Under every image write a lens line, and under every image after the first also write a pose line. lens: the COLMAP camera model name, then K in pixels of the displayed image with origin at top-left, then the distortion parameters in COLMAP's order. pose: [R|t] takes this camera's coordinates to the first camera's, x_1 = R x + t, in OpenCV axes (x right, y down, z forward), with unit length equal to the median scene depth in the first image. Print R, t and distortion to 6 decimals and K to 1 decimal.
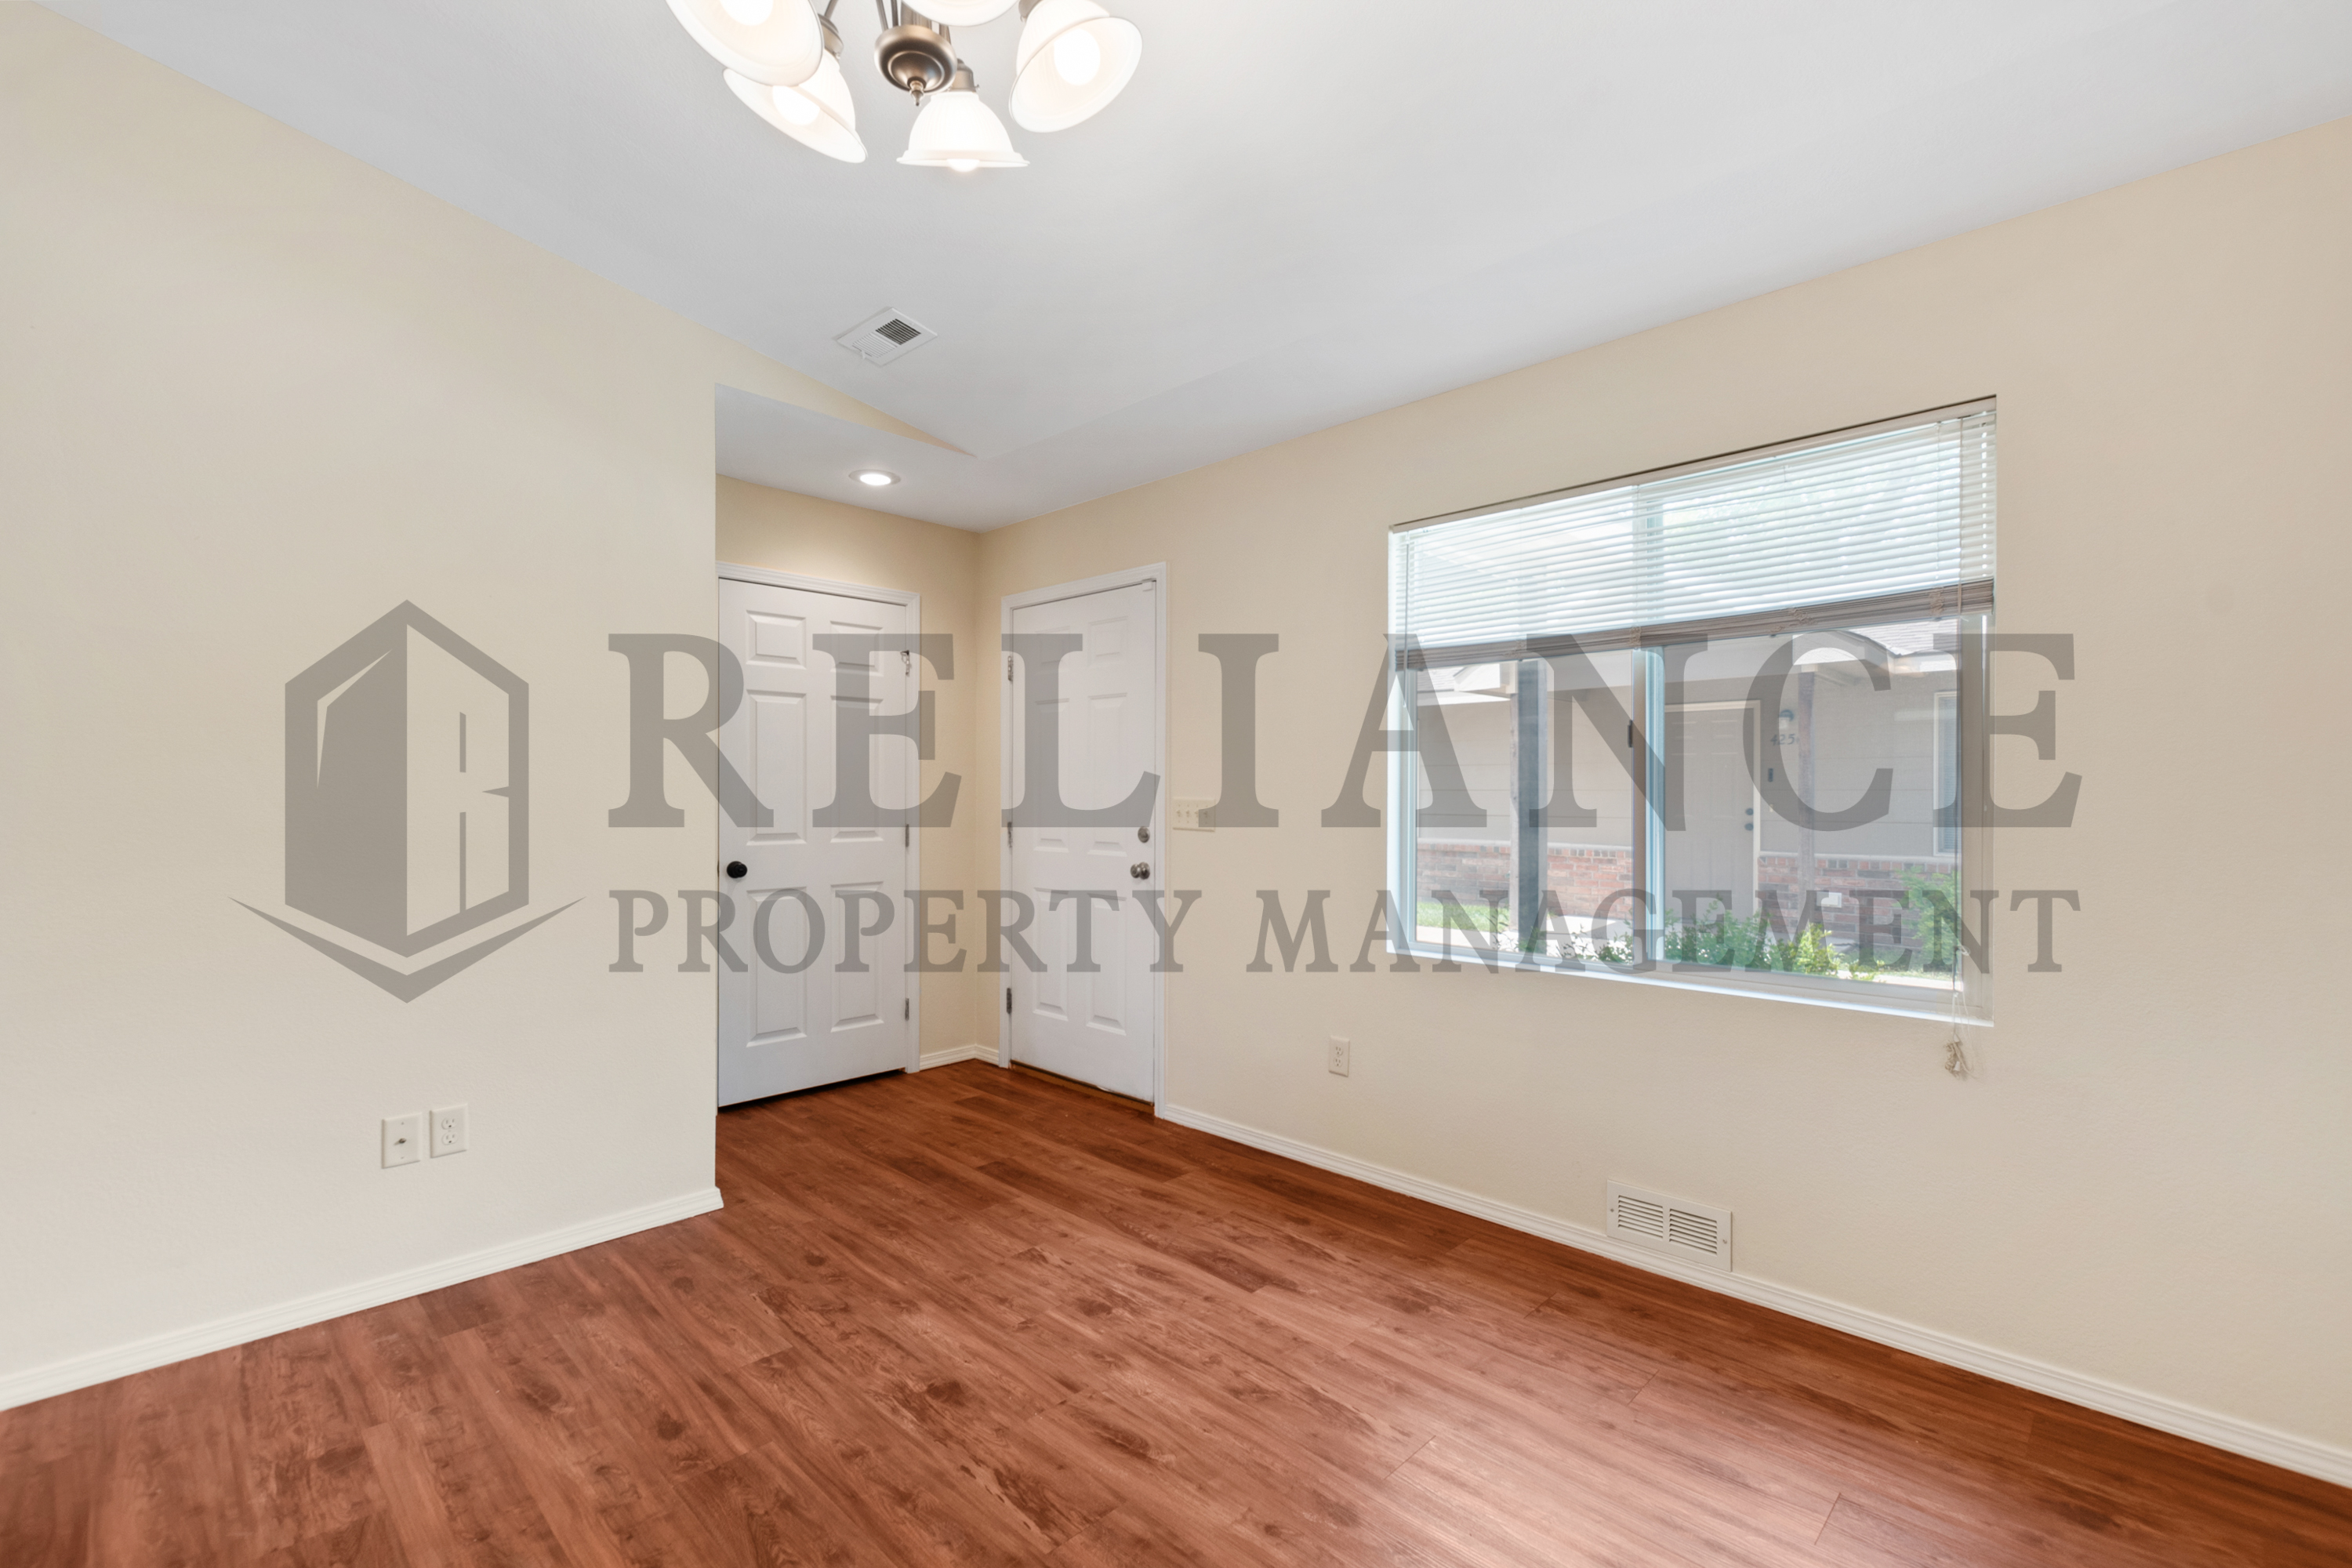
lens RADIAL K [[1040.3, 0, 1172.2], [0, 1040.3, 795.3], [0, 0, 1]] dist [0.001820, -0.000435]
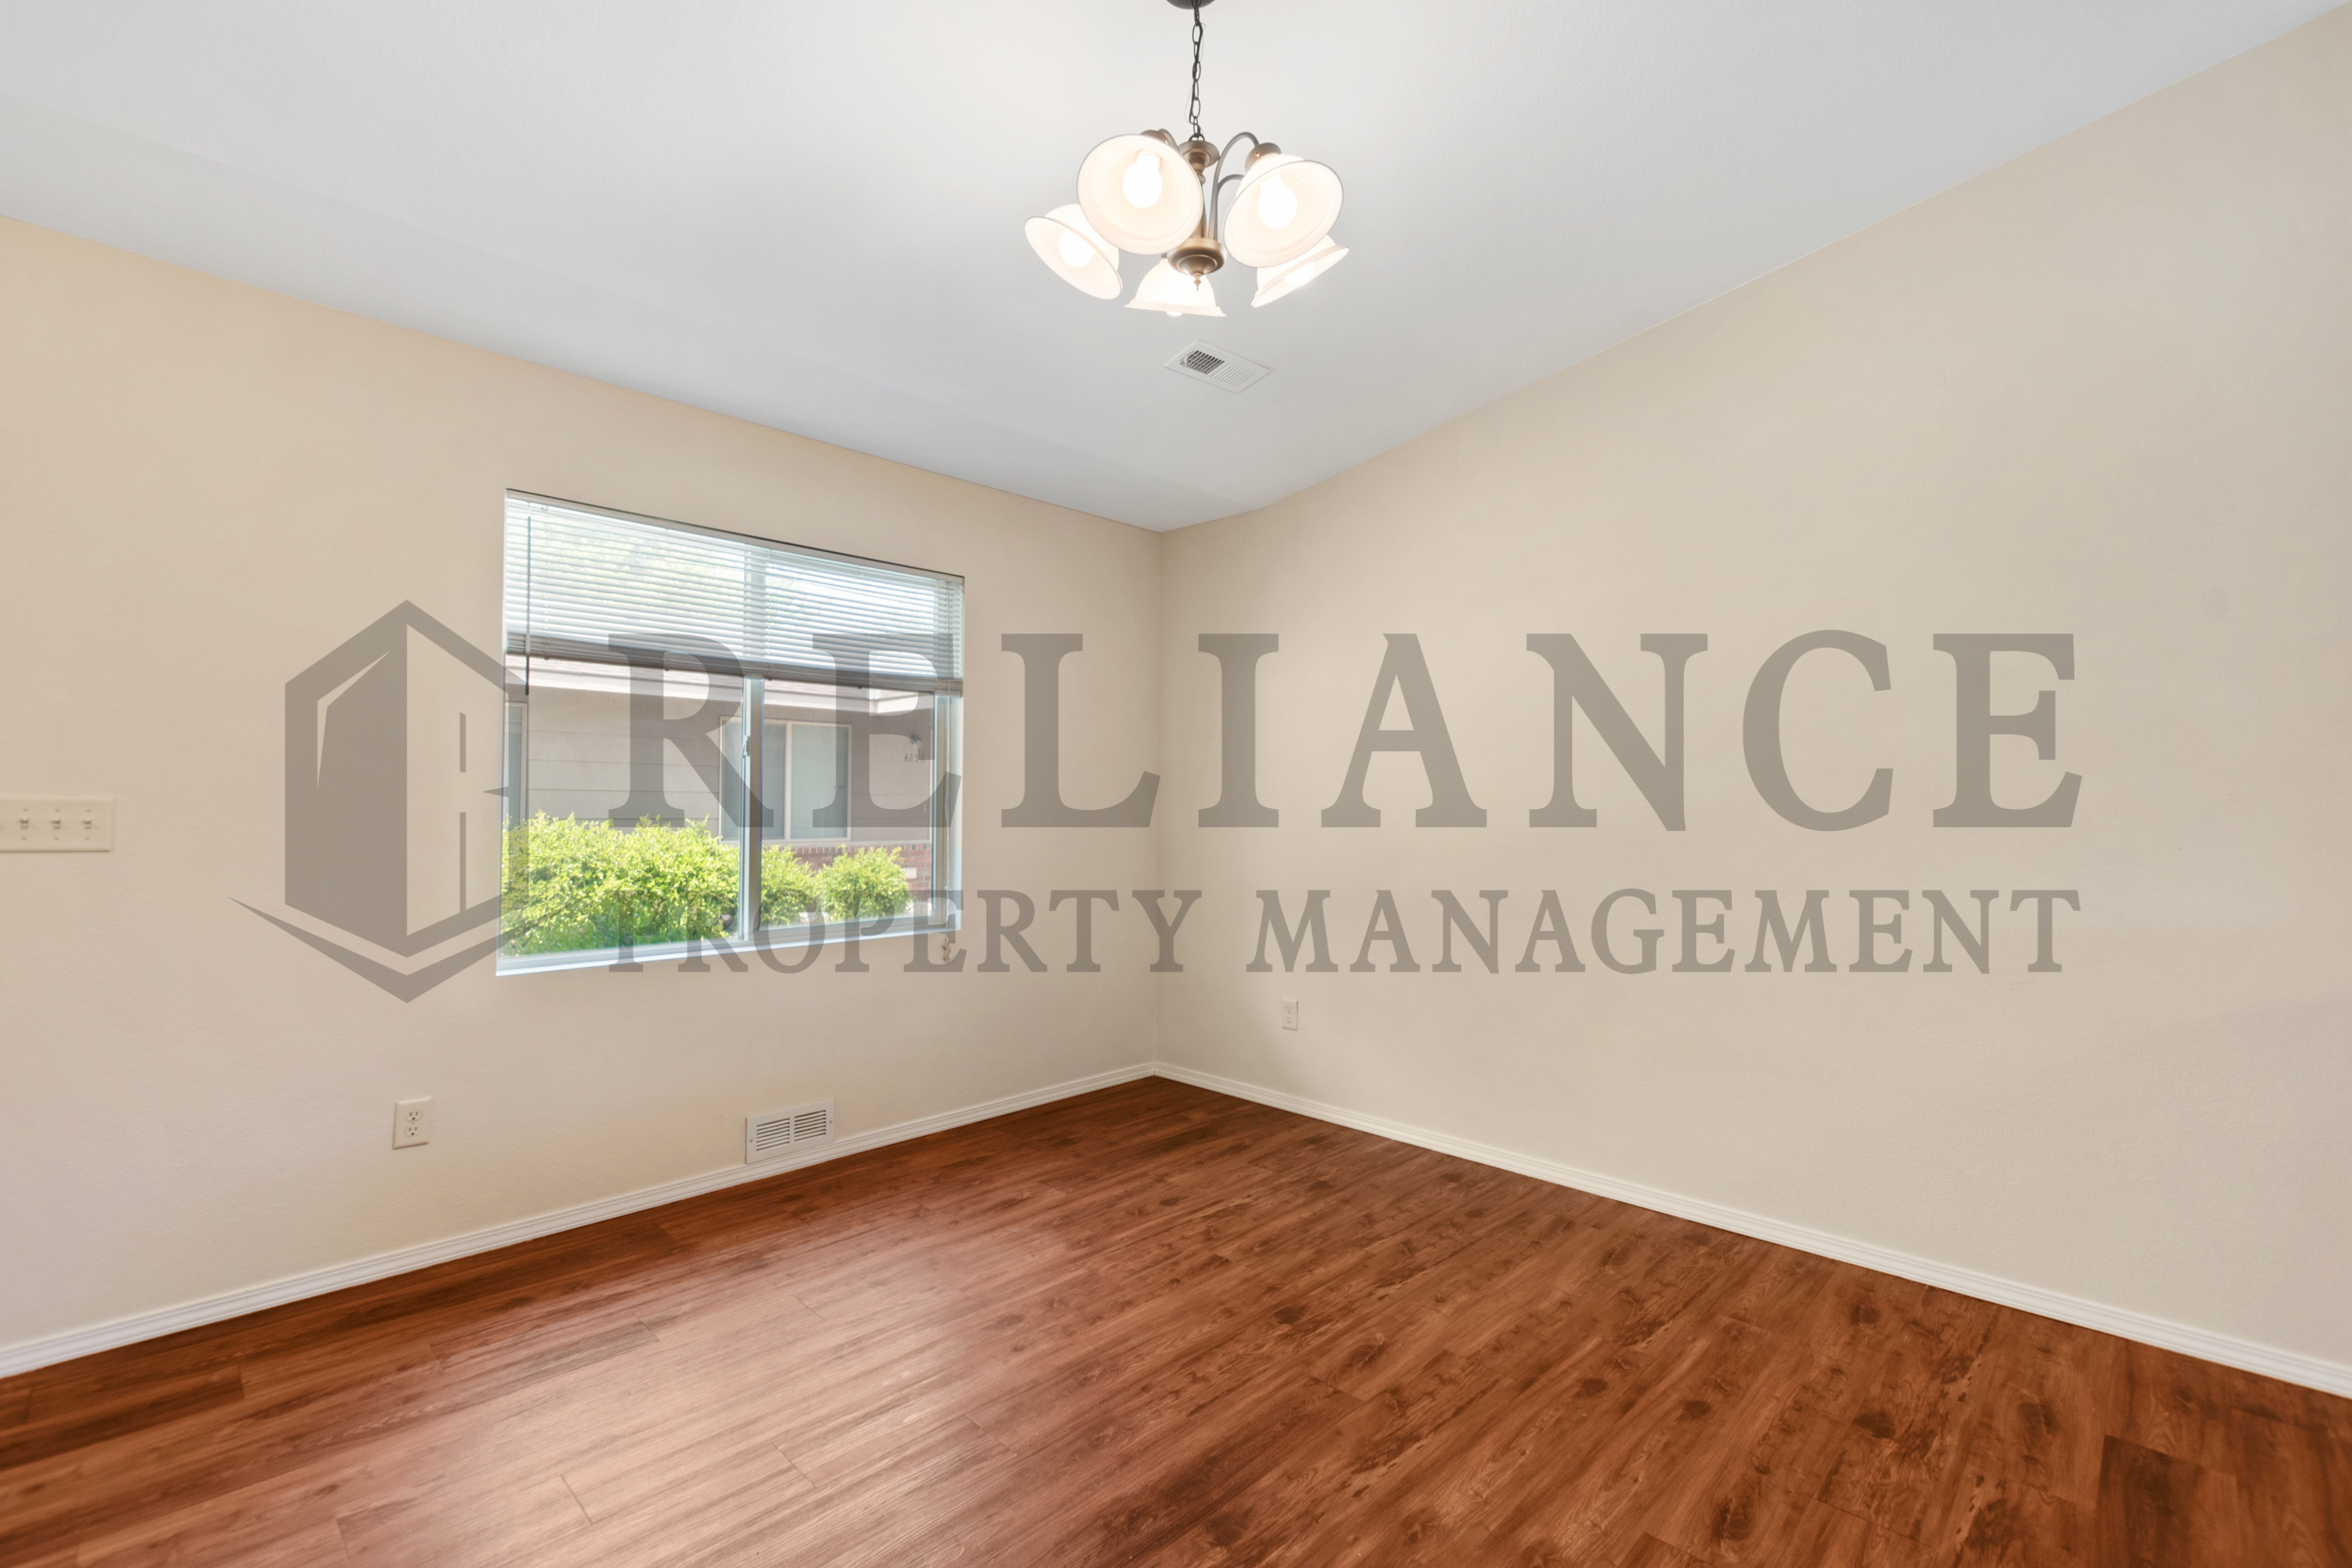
lens RADIAL K [[1040.3, 0, 1172.2], [0, 1040.3, 795.3], [0, 0, 1]] dist [0.001820, -0.000435]
pose [[-0.020663, 0.008277, 0.999752, -0.814041], [-0.006054, 0.999946, -0.008404, 0.003768], [-0.999768, -0.006227, -0.020612, 0.545506]]
